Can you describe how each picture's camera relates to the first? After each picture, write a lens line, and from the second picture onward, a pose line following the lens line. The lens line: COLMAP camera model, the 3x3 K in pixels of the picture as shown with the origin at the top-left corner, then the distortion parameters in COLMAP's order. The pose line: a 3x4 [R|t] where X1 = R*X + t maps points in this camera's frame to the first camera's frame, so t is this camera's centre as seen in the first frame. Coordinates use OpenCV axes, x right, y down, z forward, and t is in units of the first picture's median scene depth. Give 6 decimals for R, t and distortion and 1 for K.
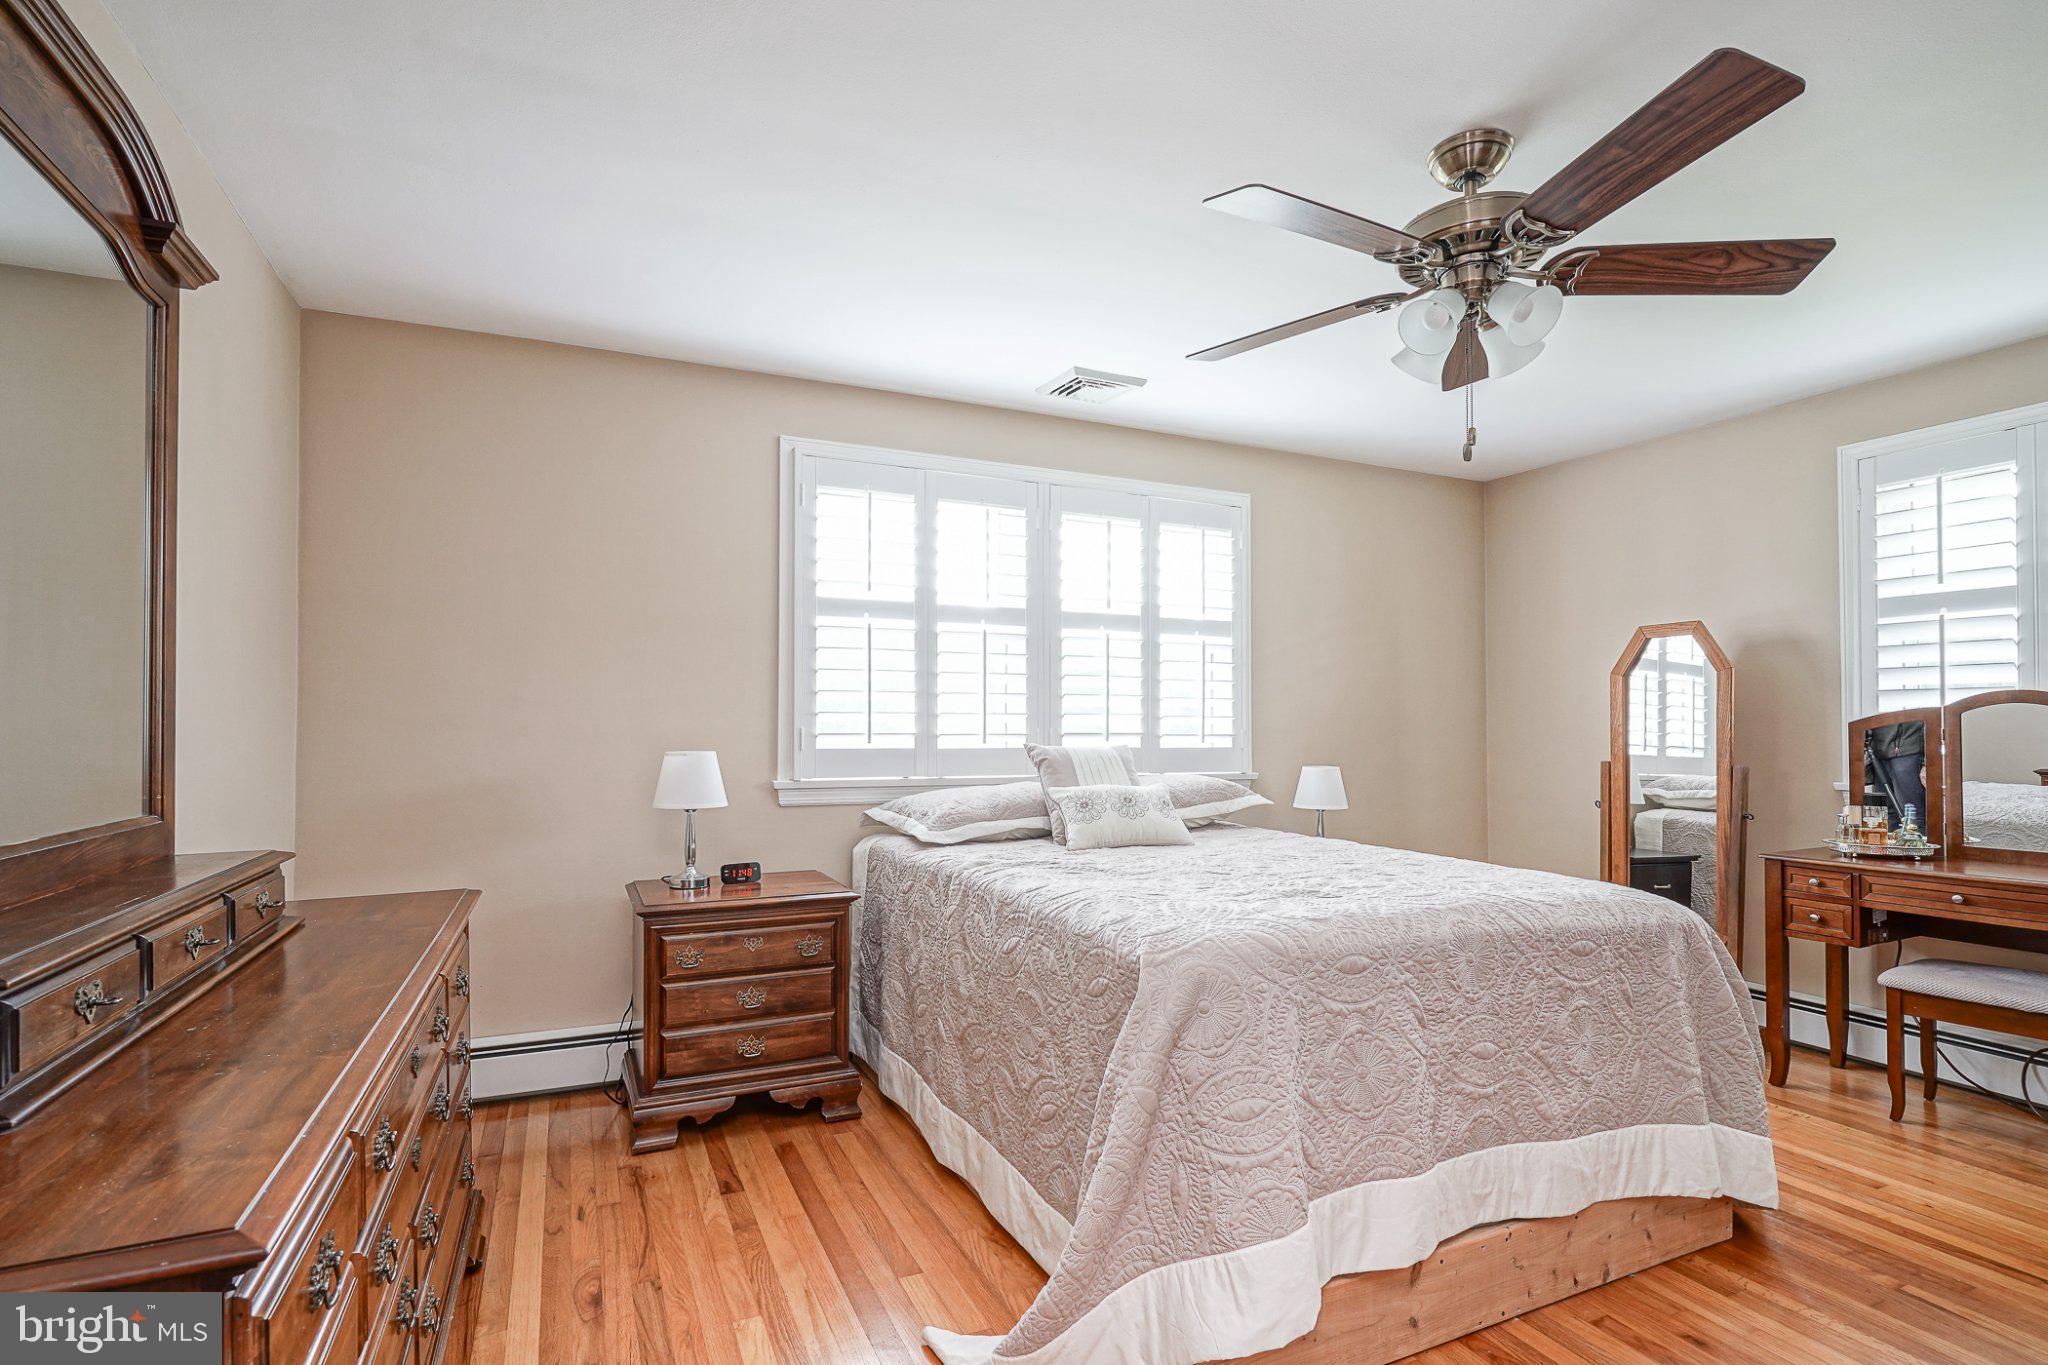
lens RADIAL K [[1007.3, 0, 1037.2], [0, 1007.3, 705.3], [0, 0, 1]] dist [-0.001698, 0.001864]
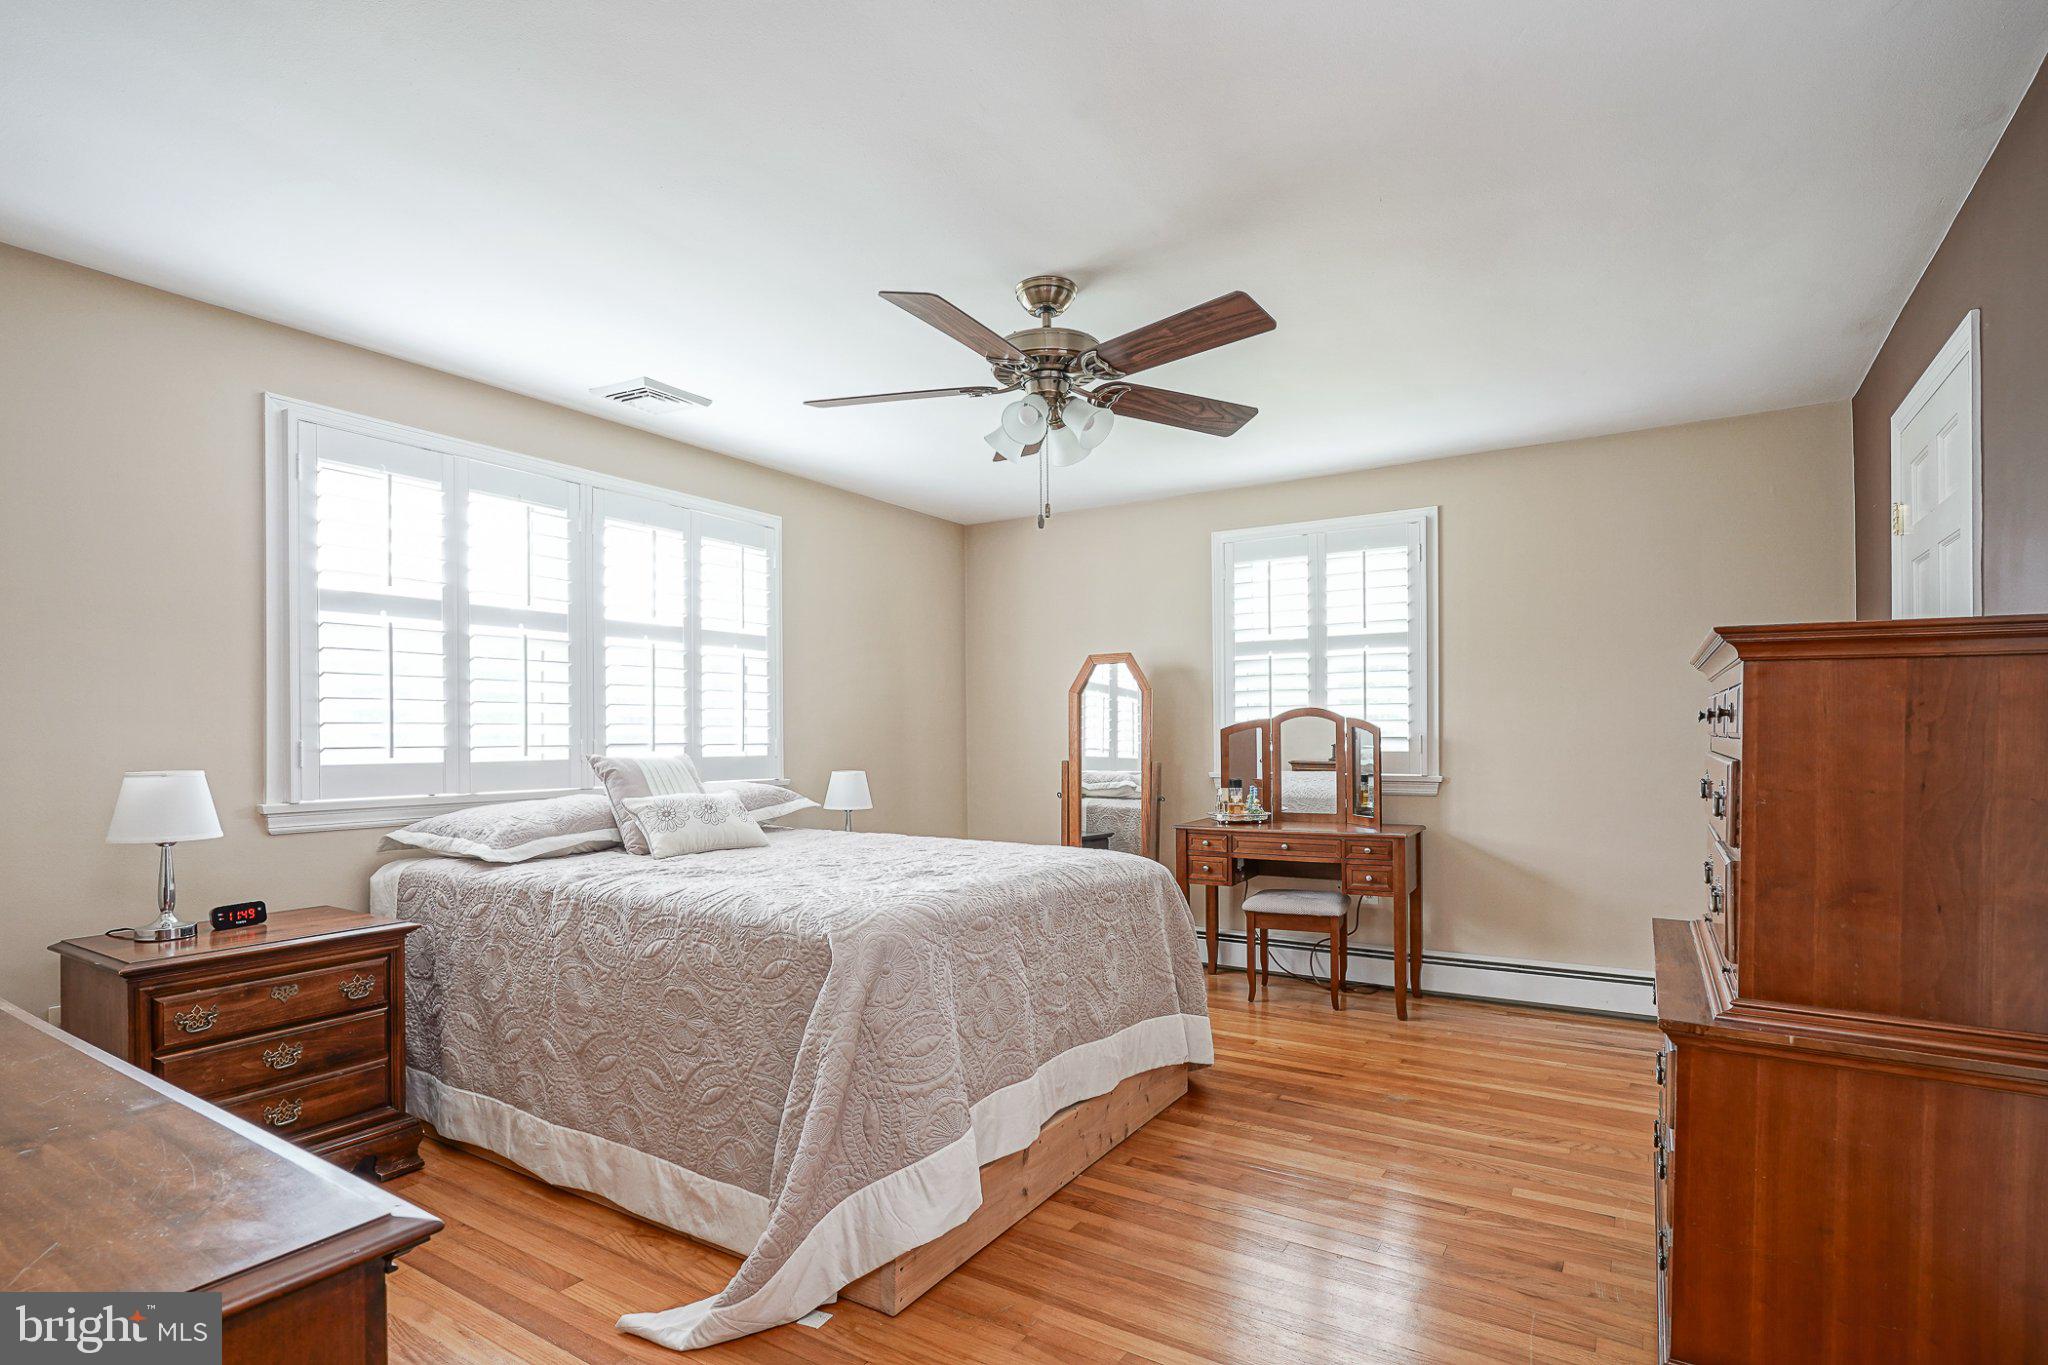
lens RADIAL K [[1011.9, 0, 1036.5], [0, 1011.9, 722.1], [0, 0, 1]] dist [-0.002933, 0.000632]
pose [[0.842922, -0.000627, 0.538035, -0.191037], [-0.003590, 0.999971, 0.006788, -0.001987], [-0.538023, -0.007653, 0.842895, -0.063707]]
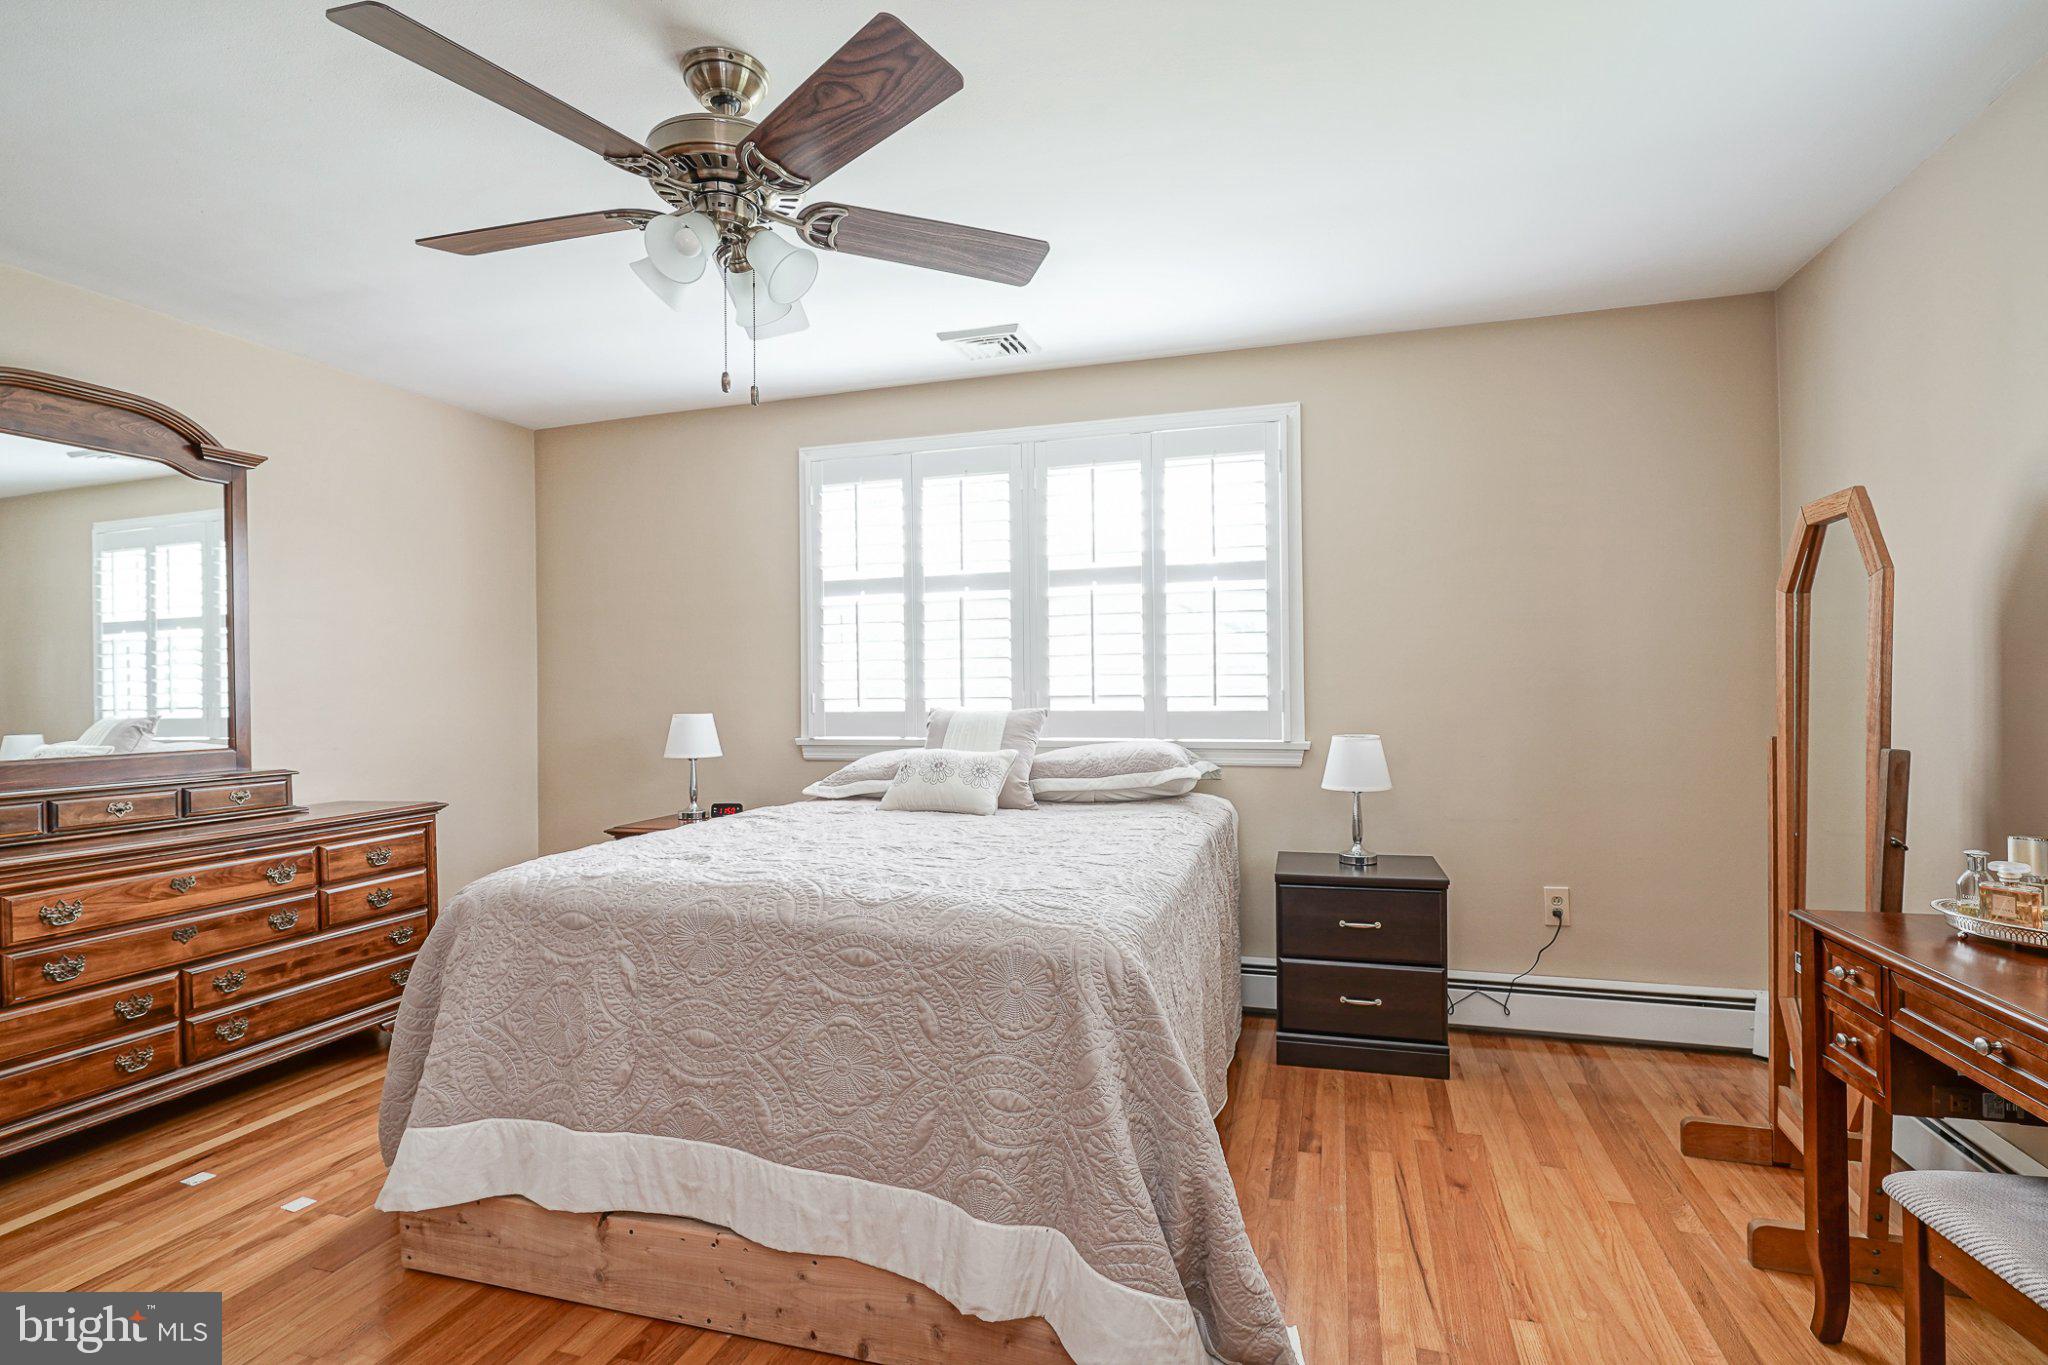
lens RADIAL K [[999.2, 0, 1029.7], [0, 999.2, 687.7], [0, 0, 1]] dist [-0.029806, 0.000156]
pose [[0.740683, -0.015489, -0.671676, 0.830829], [0.028681, 0.999552, 0.008578, 0.013669], [0.671242, -0.025618, 0.740796, 0.346200]]
